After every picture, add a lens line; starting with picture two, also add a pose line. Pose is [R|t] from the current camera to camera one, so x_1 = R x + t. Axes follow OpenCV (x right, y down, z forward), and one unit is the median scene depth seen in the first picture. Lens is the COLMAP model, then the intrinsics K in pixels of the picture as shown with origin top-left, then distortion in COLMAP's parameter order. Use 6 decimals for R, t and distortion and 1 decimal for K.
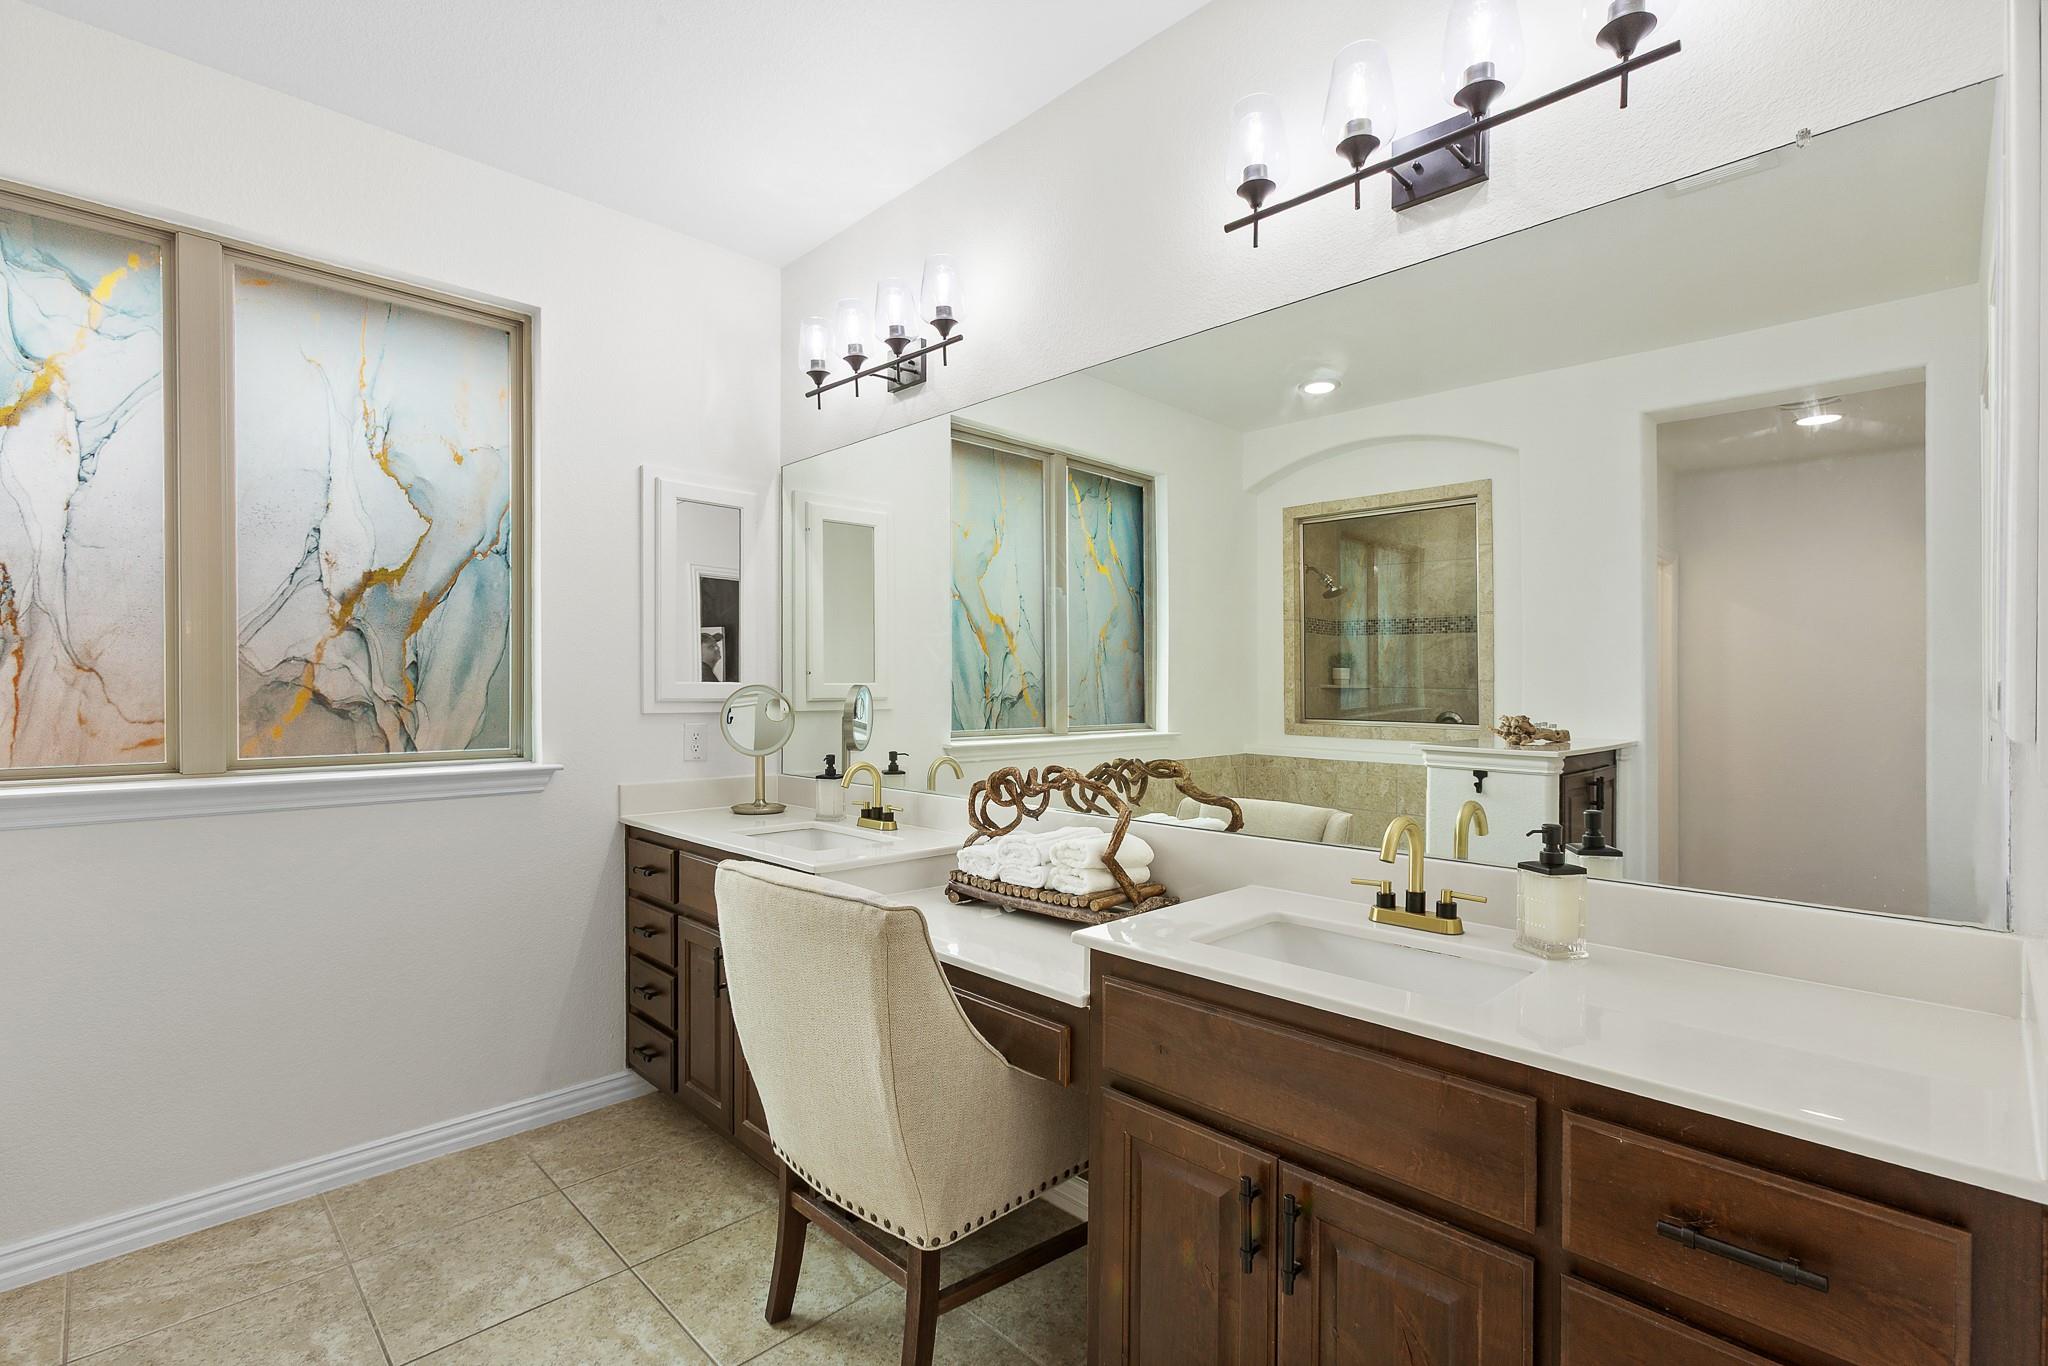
lens RADIAL K [[925.6, 0, 1008.2], [0, 925.6, 683.2], [0, 0, 1]] dist [0.002293, 0.000692]
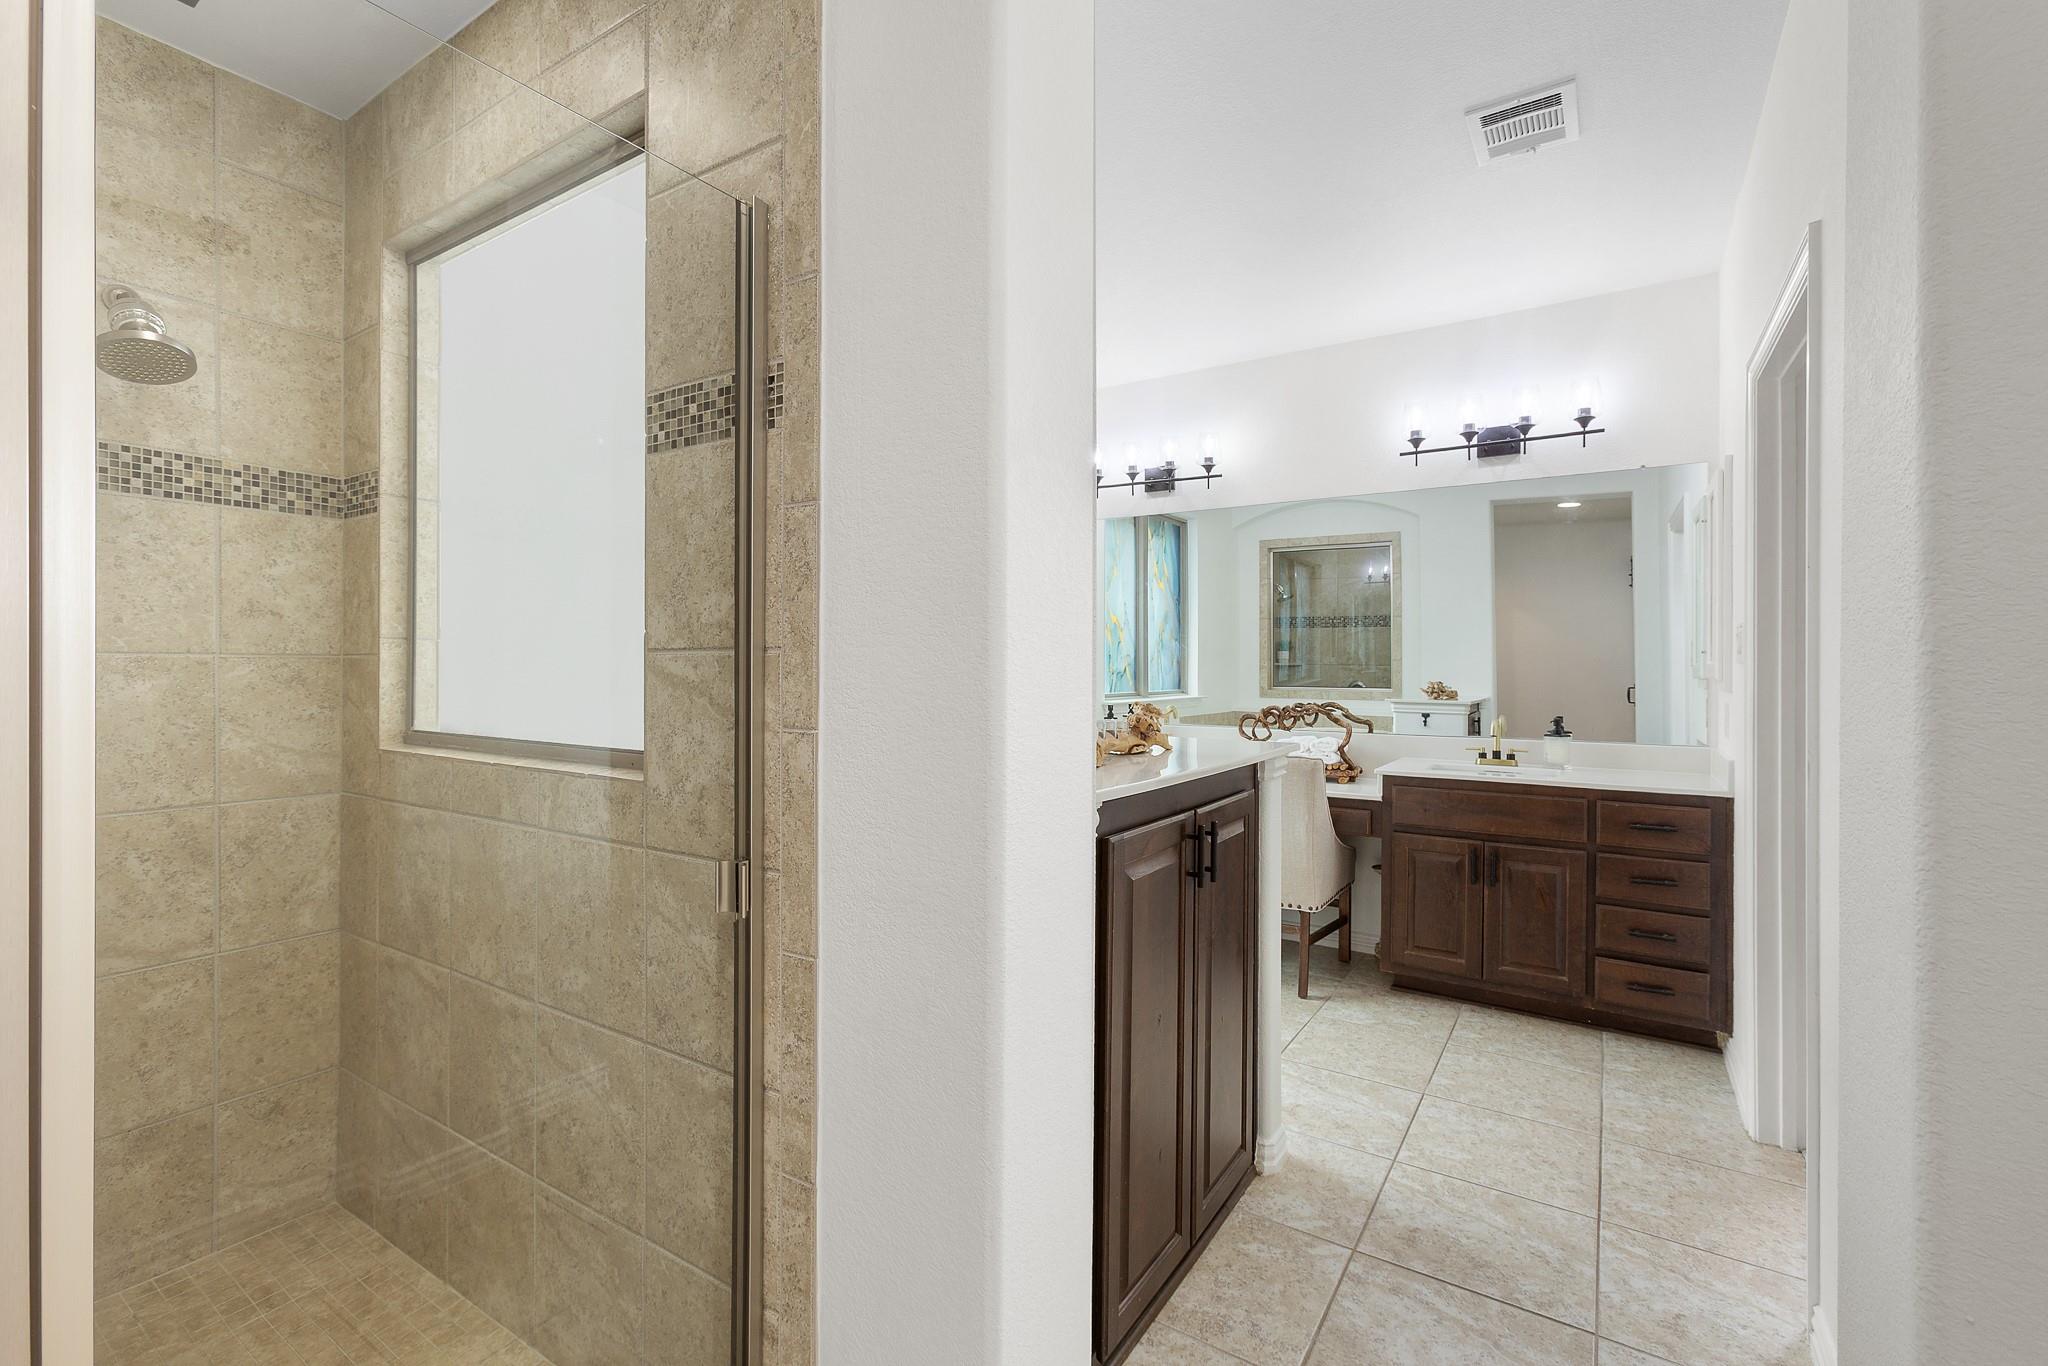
lens RADIAL K [[884.9, 0, 1032.4], [0, 884.9, 654.2], [0, 0, 1]] dist [0.000795, 0.000190]
pose [[0.974968, 0.002130, 0.222337, -0.538283], [-0.000414, 0.999970, -0.007761, -0.002164], [-0.222346, 0.007475, 0.974939, -0.418994]]
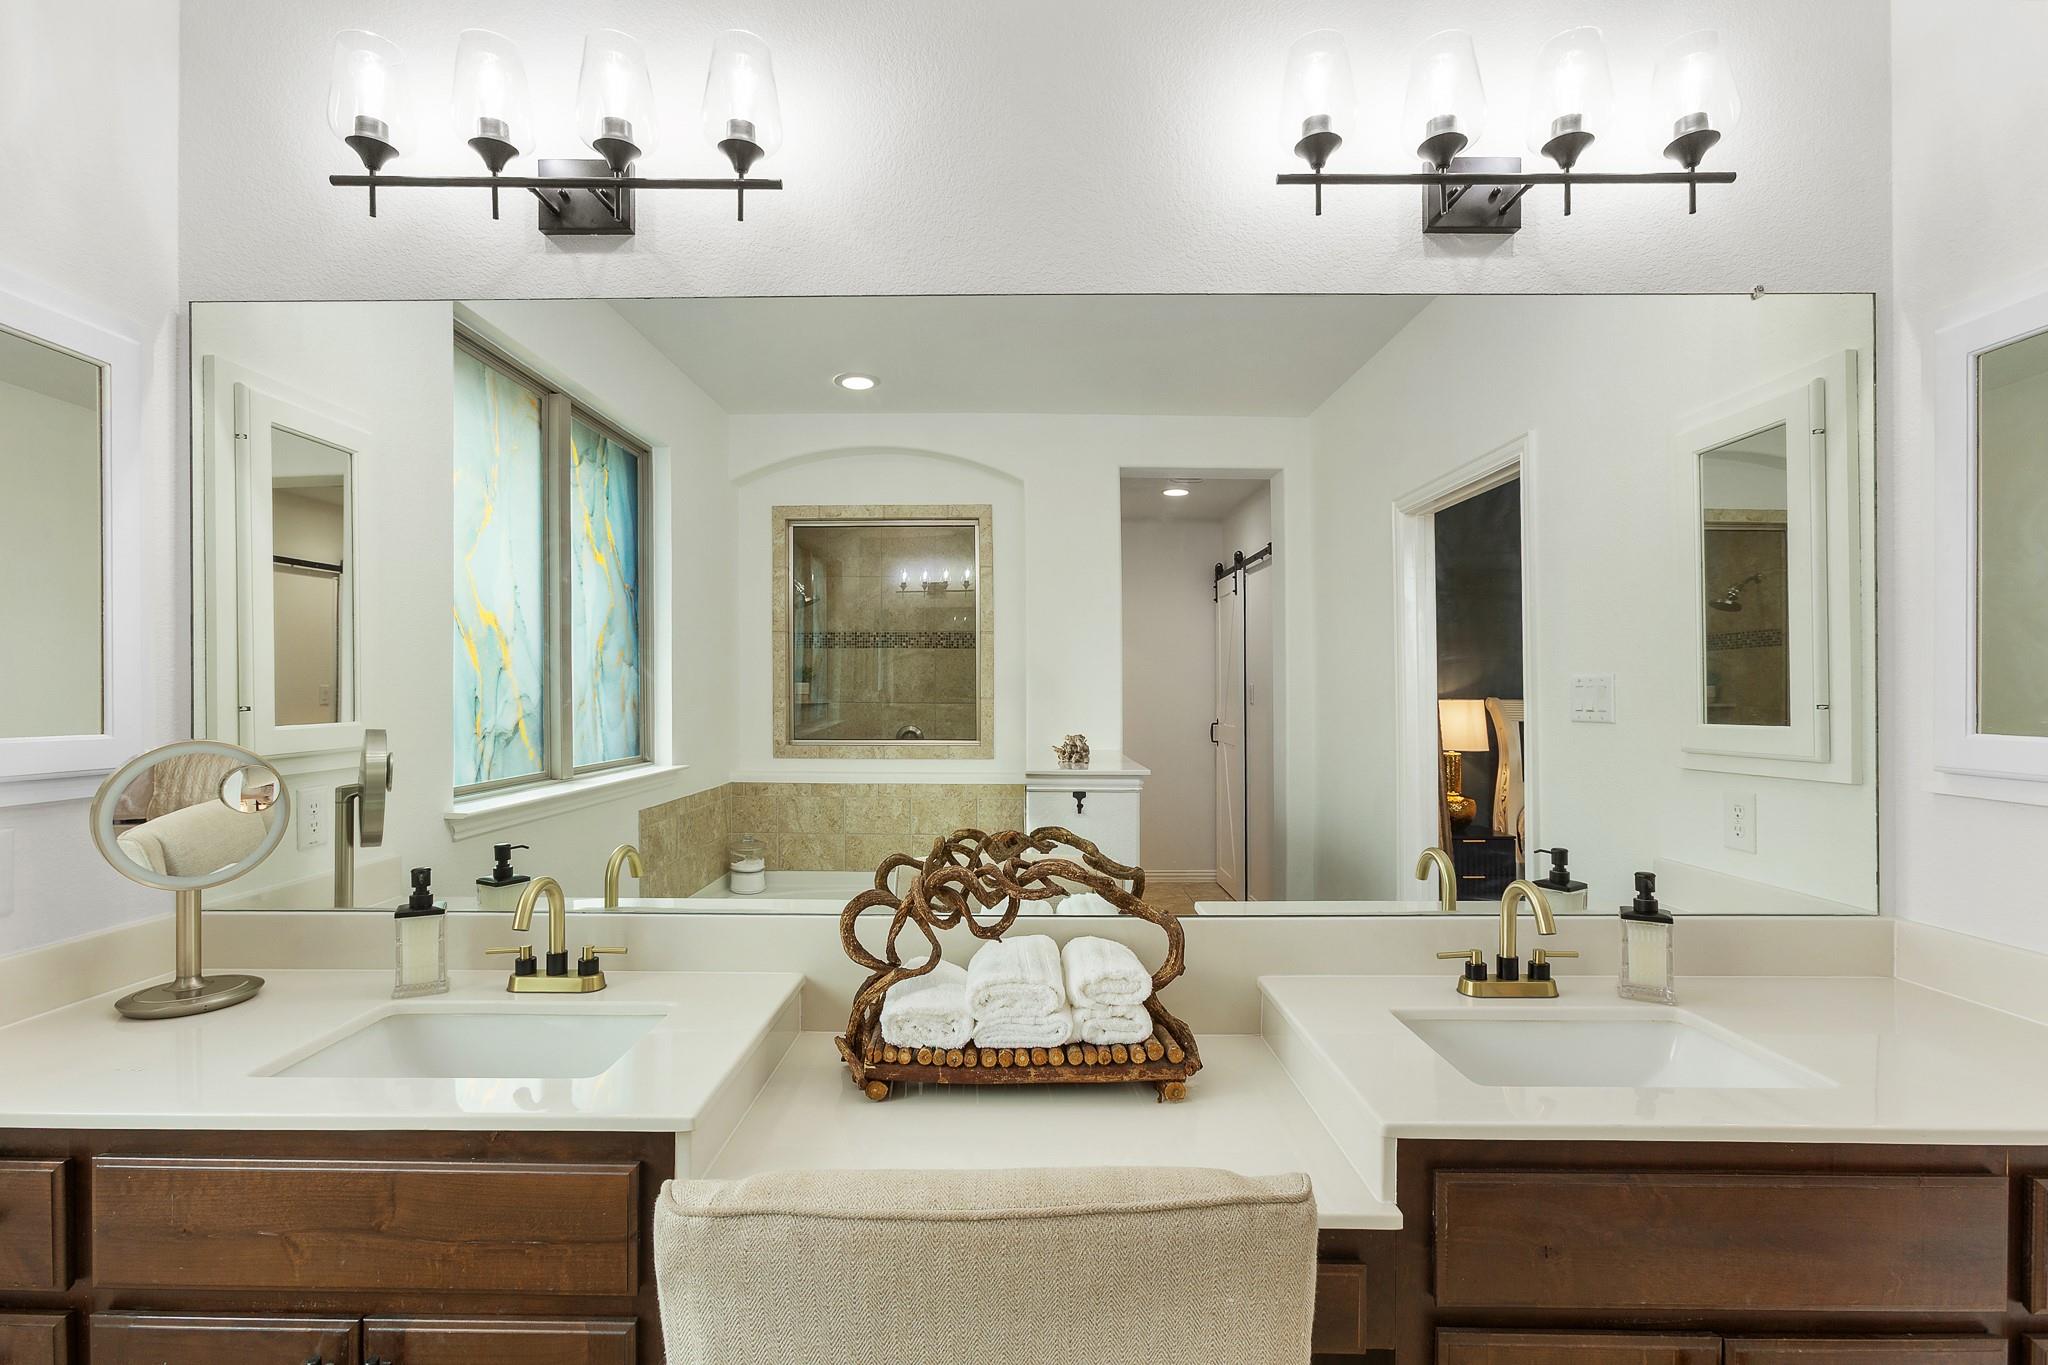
lens RADIAL K [[926.7, 0, 1003.2], [0, 926.7, 691.4], [0, 0, 1]] dist [0.000838, 0.000391]
pose [[0.715831, -0.005545, 0.698252, -0.254731], [0.001154, 0.999977, 0.006758, -0.022886], [-0.698273, -0.004032, 0.715821, 0.297453]]
